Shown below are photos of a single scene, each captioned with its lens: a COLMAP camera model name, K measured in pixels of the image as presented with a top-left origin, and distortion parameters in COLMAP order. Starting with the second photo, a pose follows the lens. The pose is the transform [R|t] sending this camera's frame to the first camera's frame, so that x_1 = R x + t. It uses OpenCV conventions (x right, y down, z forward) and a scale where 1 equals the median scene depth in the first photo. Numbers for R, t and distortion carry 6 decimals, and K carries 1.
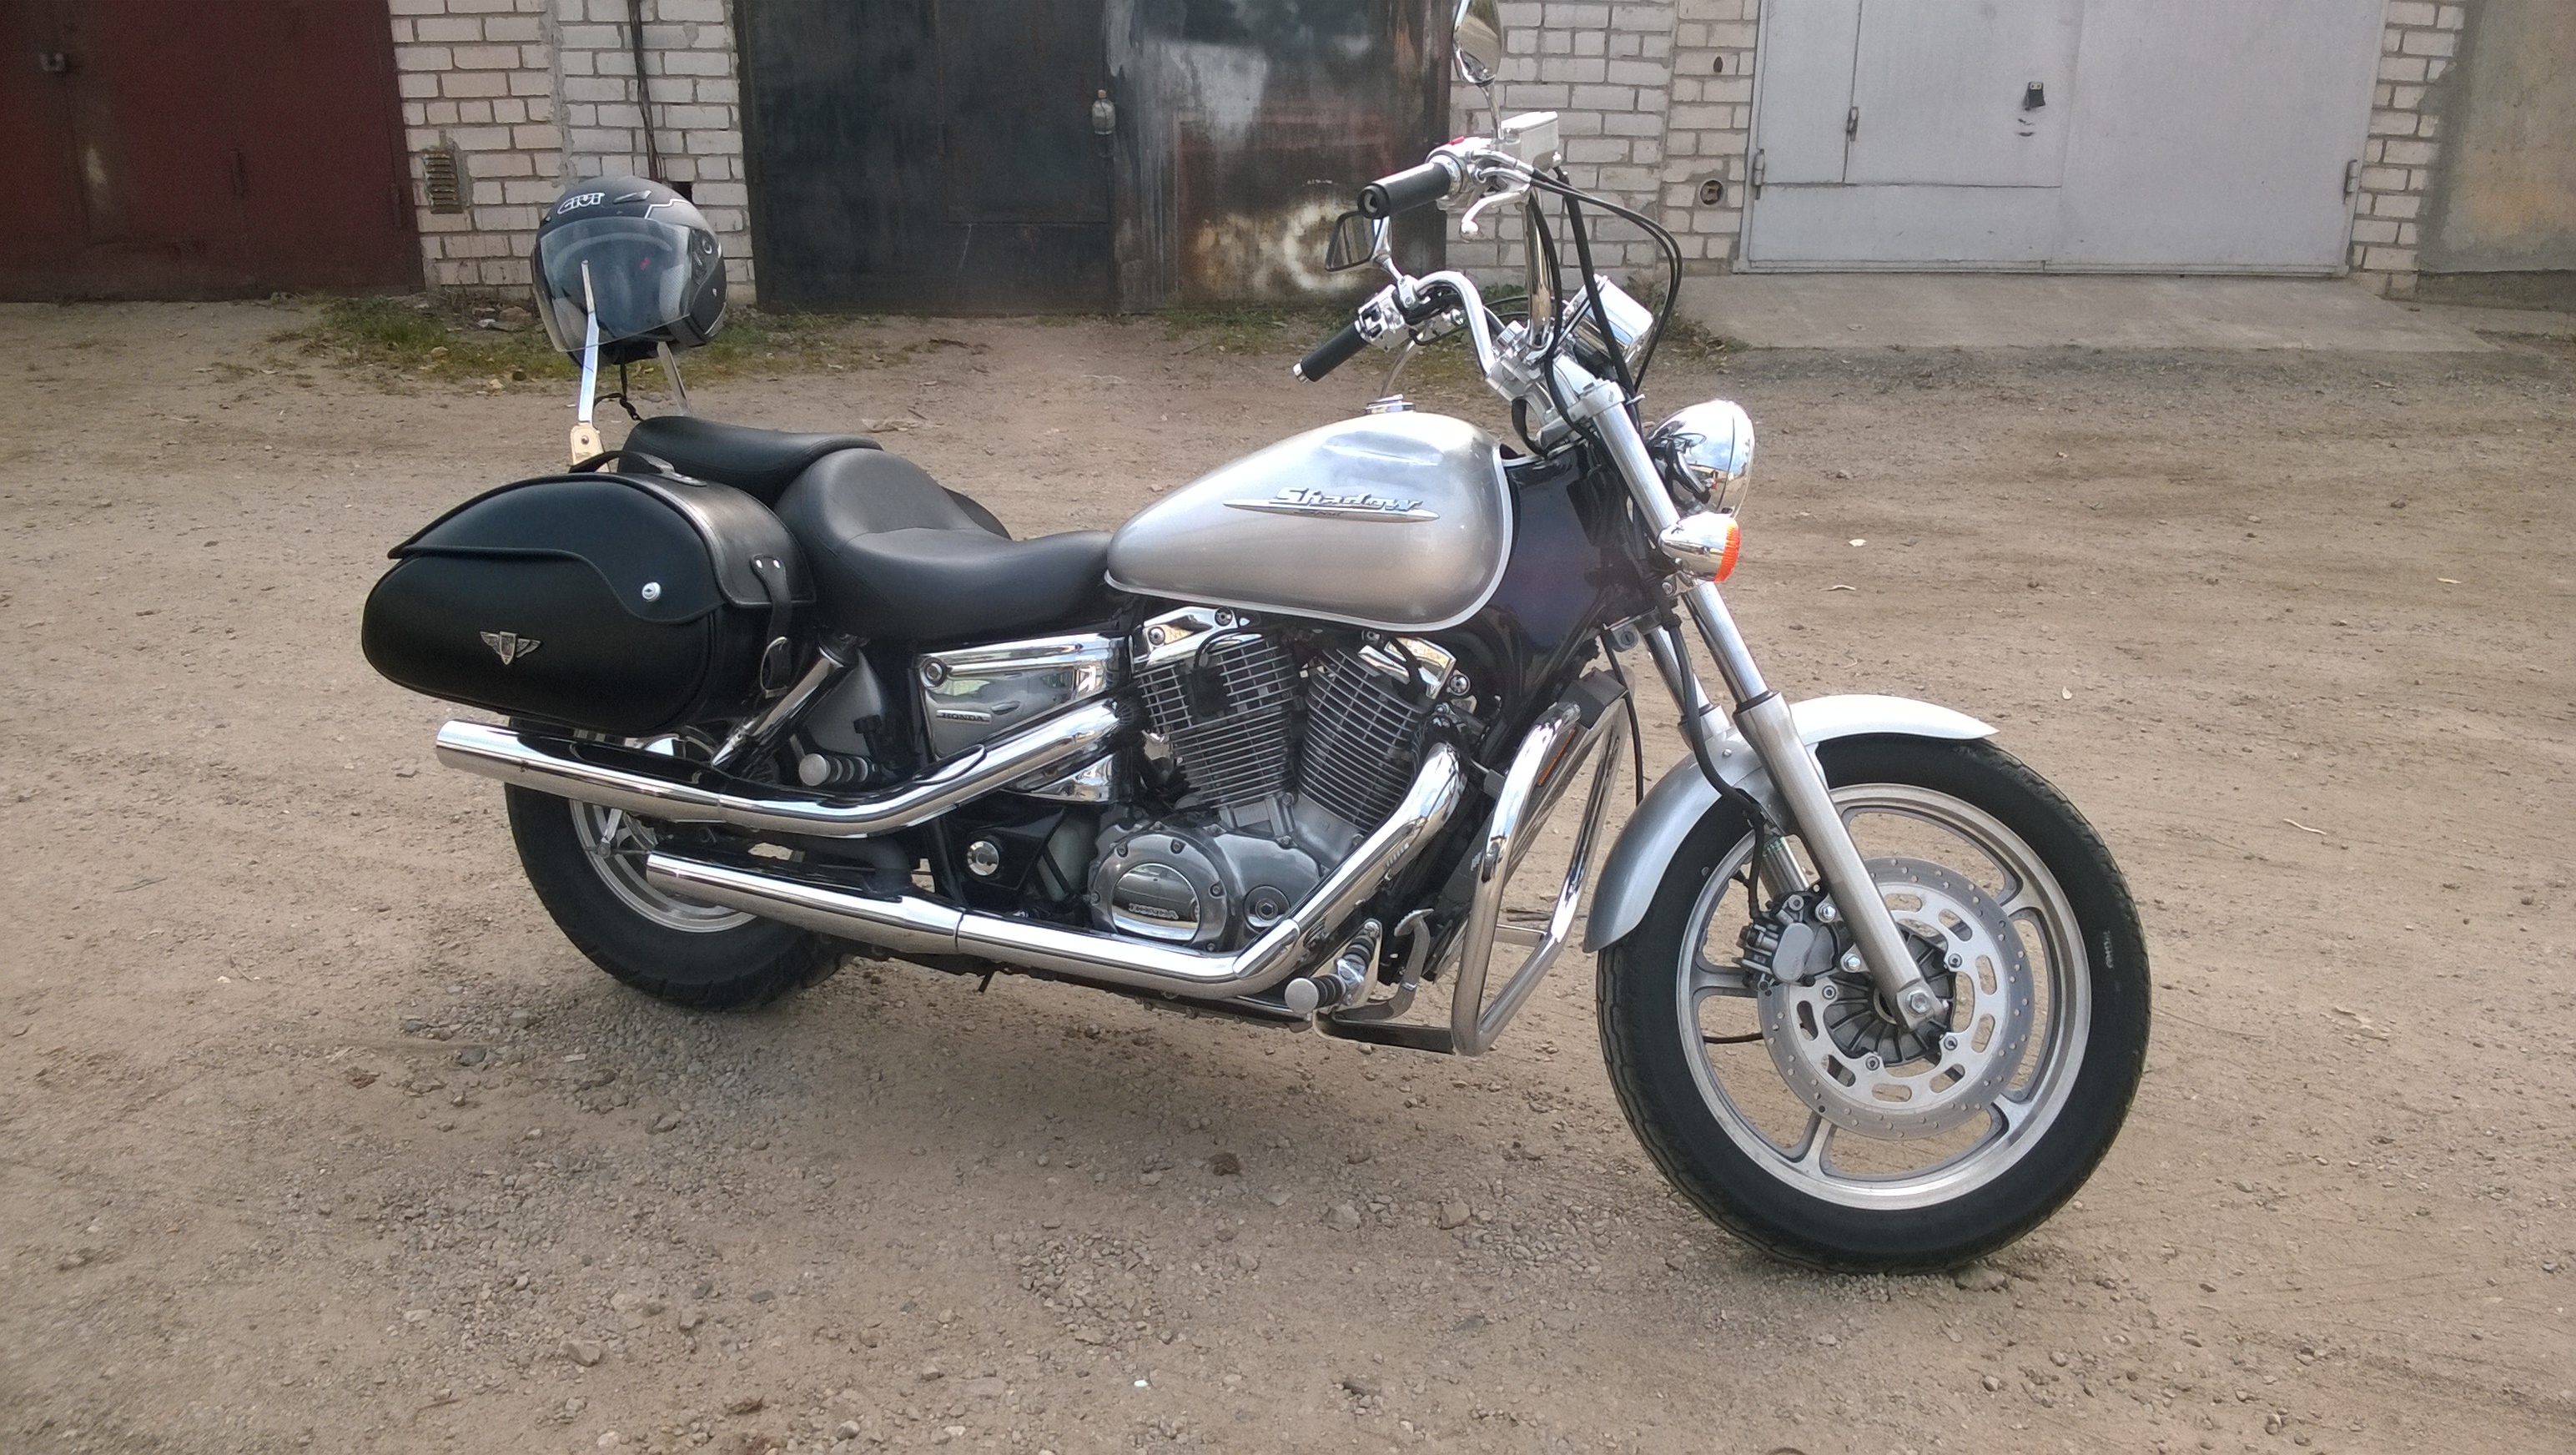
lens RADIAL K [[2017.7, 0, 1288.0], [0, 2017.7, 727.5], [0, 0, 1]] dist [0.050168, -0.125724]
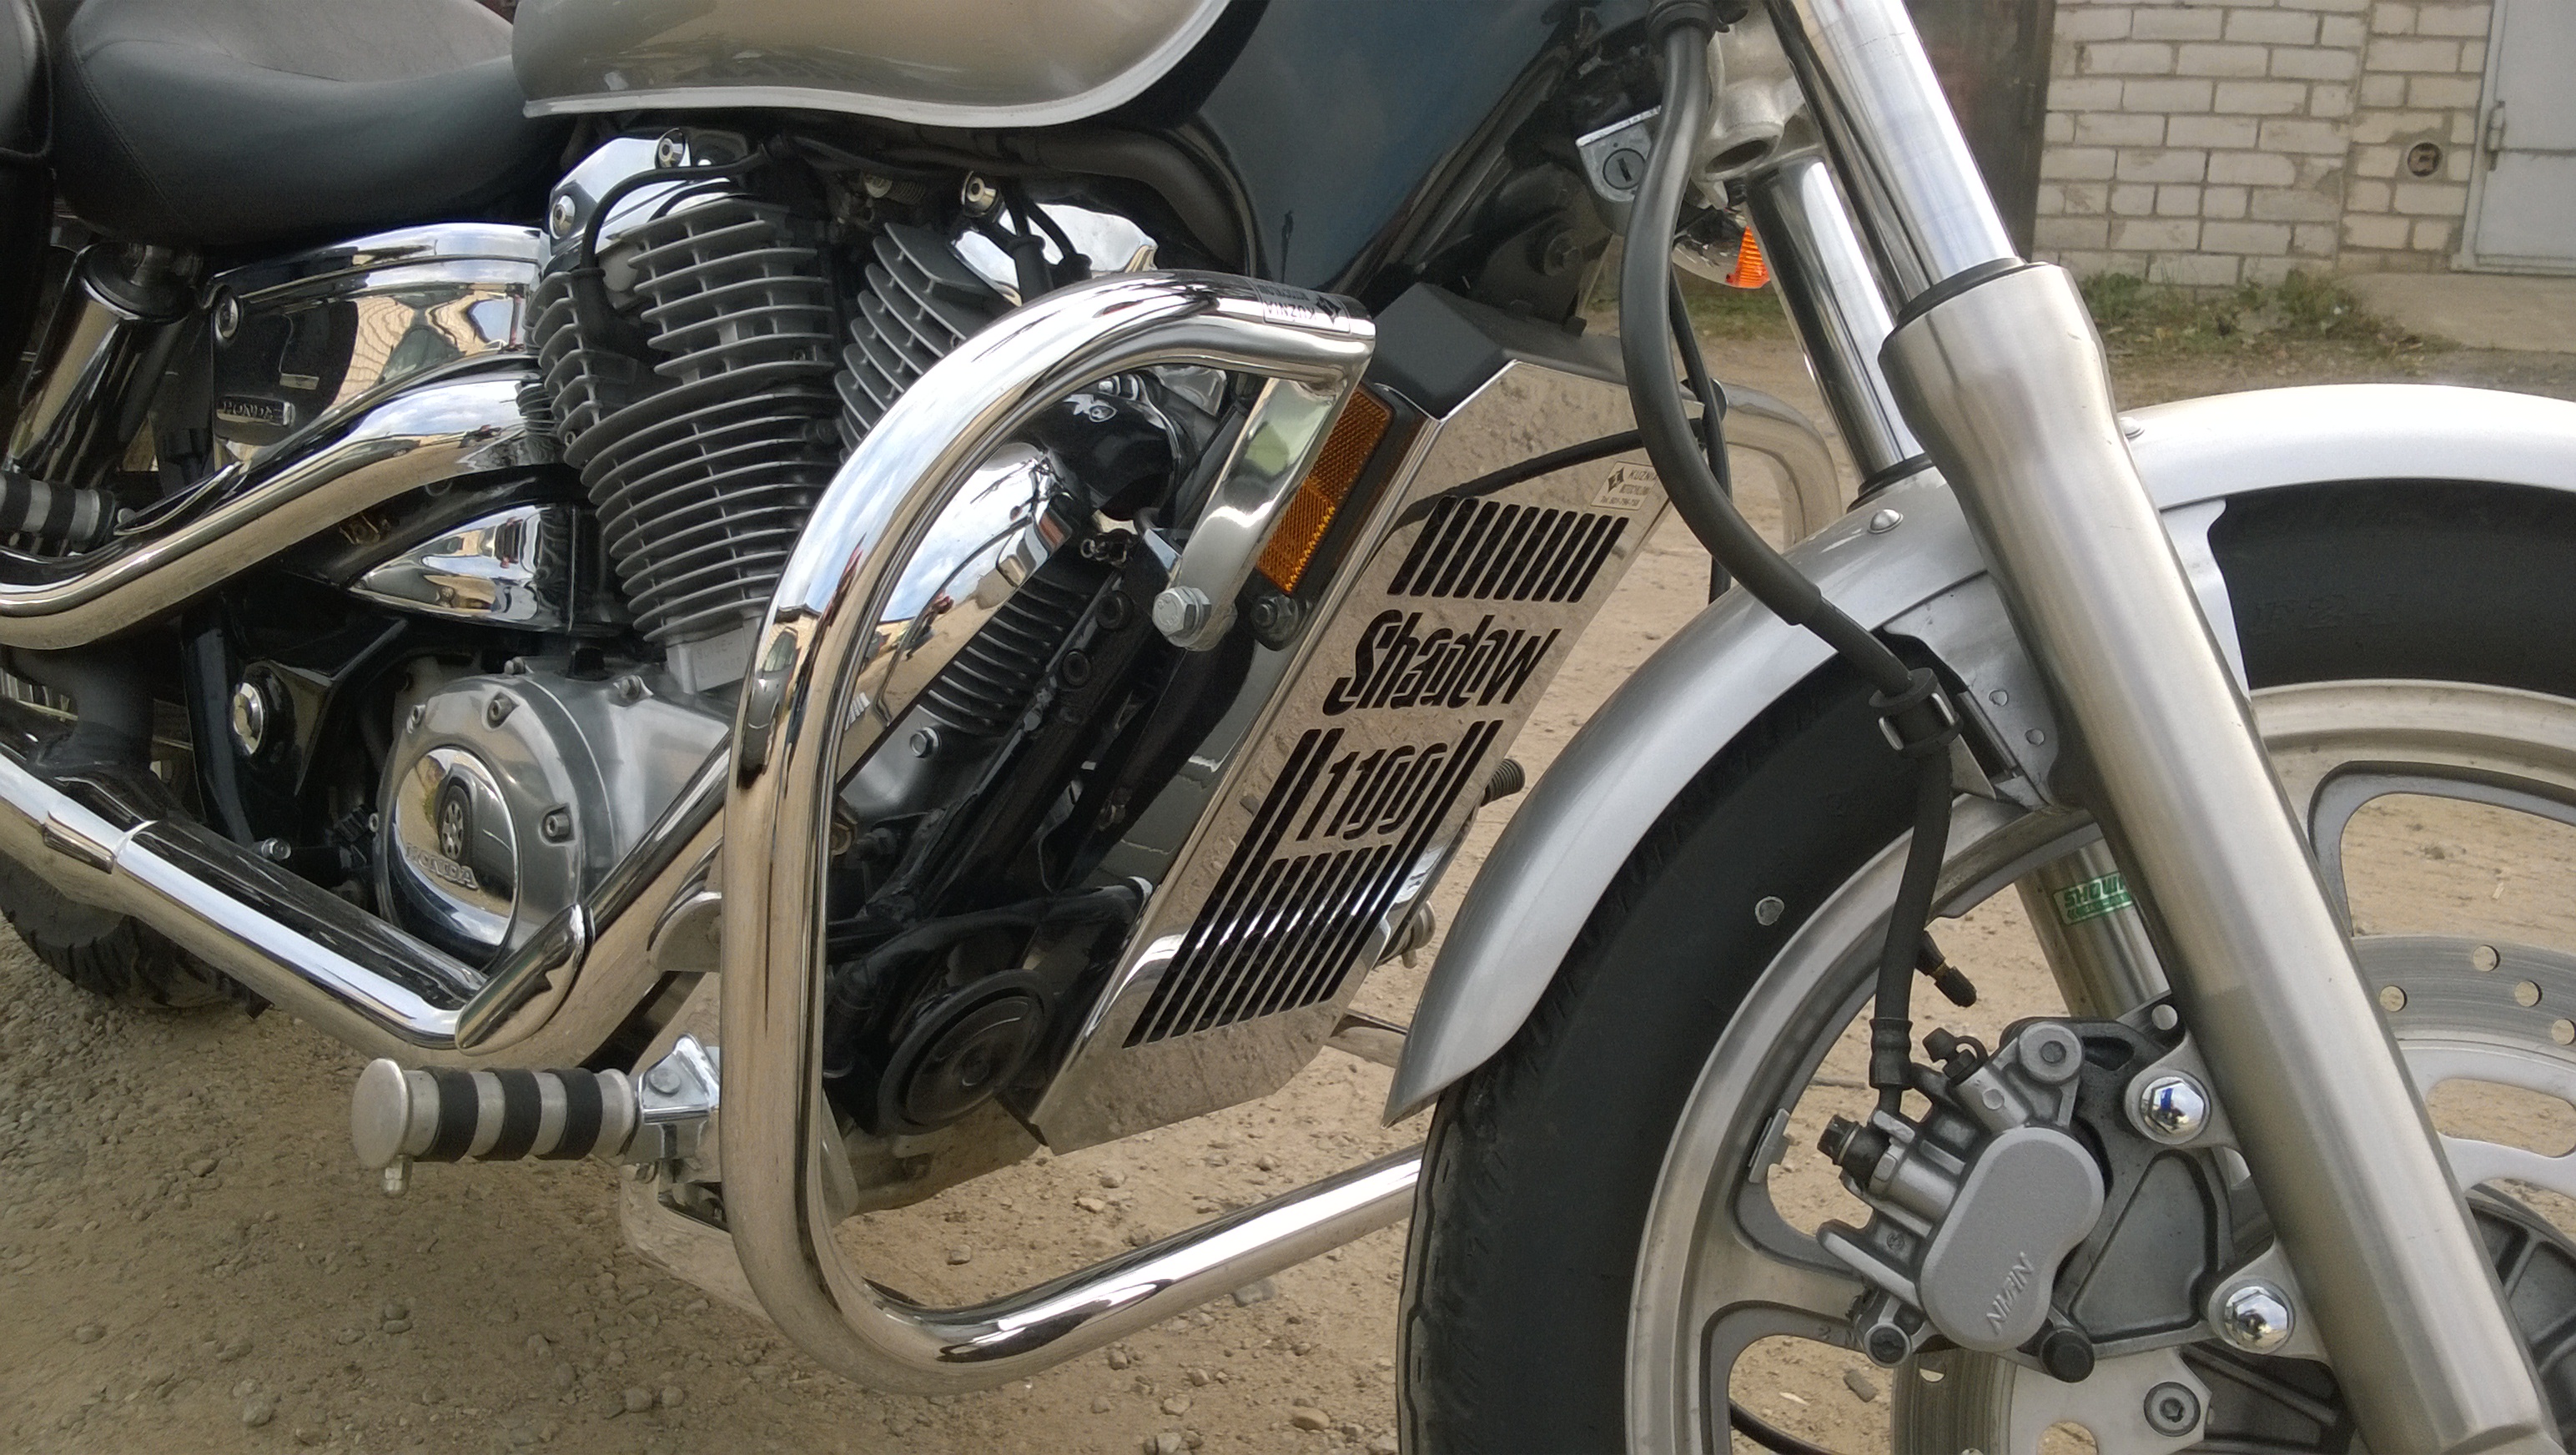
lens RADIAL K [[1999.3, 0, 1283.7], [0, 1999.3, 729.4], [0, 0, 1]] dist [0.055623, -0.125263]
pose [[0.945184, 0.086217, -0.314951, 0.065099], [-0.105054, 0.993524, -0.043299, 0.018402], [0.309178, 0.074012, 0.948120, 0.197417]]
